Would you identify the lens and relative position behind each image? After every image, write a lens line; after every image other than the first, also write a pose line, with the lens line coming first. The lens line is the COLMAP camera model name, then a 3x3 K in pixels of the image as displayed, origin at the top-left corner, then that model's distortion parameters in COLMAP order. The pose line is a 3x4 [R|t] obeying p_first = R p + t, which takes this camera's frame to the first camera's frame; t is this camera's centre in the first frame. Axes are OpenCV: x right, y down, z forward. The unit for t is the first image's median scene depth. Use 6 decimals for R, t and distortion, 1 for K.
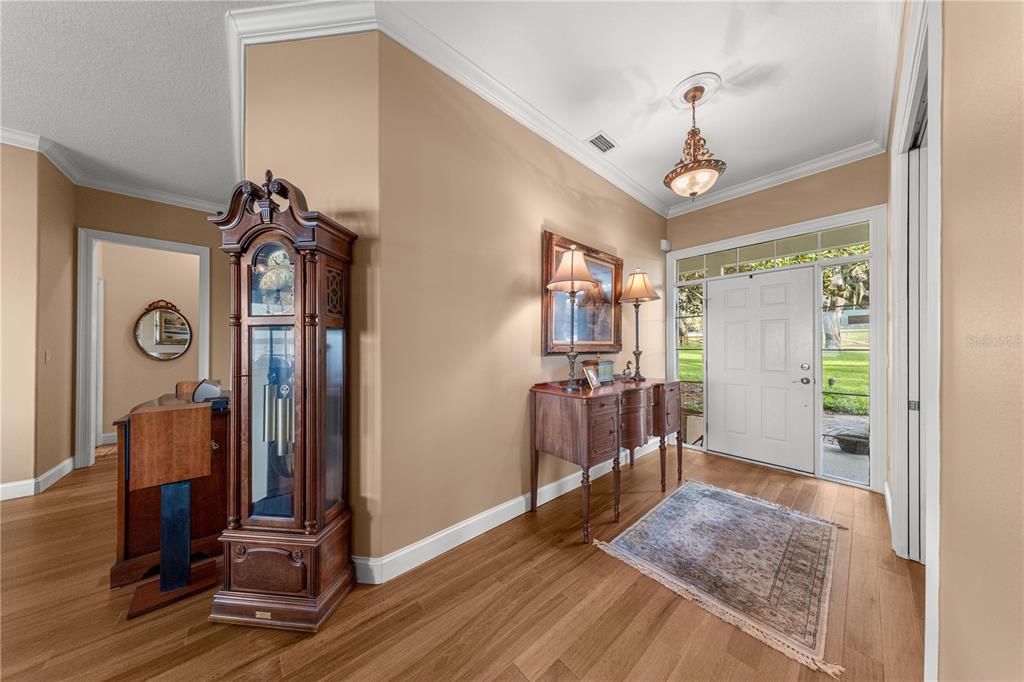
lens RADIAL K [[302.6, 0, 510.1], [0, 302.6, 345.8], [0, 0, 1]] dist [-0.000463, -0.000016]
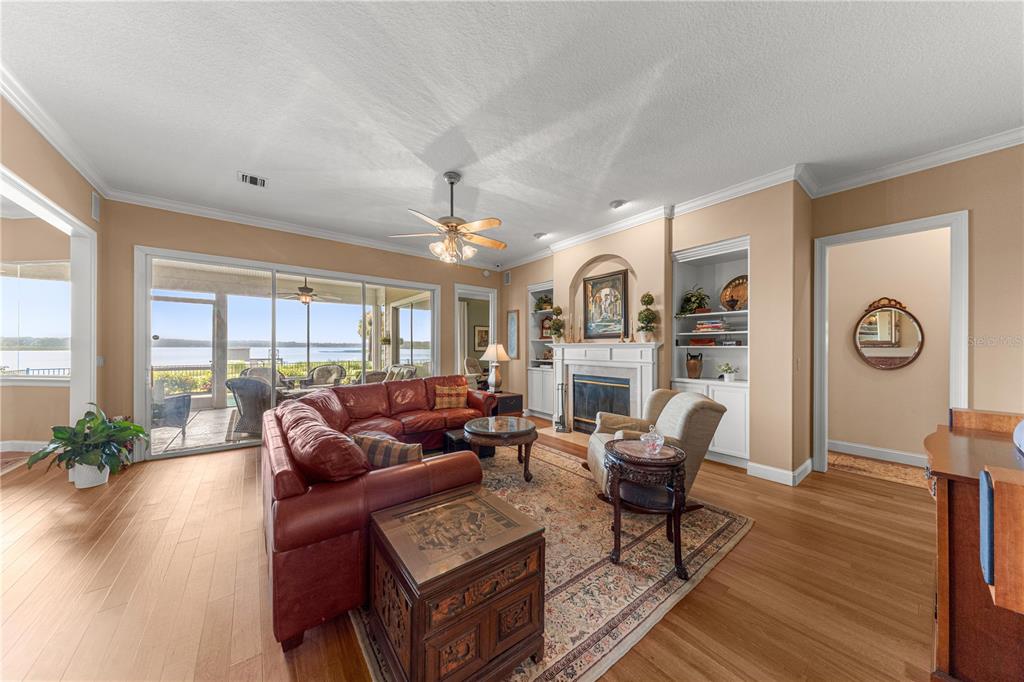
lens RADIAL K [[333.4, 0, 510.4], [0, 333.4, 345.6], [0, 0, 1]] dist [-0.000201, -0.000009]
pose [[-0.052432, -0.000984, -0.998624, -0.221802], [0.001083, 0.999999, -0.001042, -0.023066], [0.998624, -0.001136, -0.052431, 0.015025]]
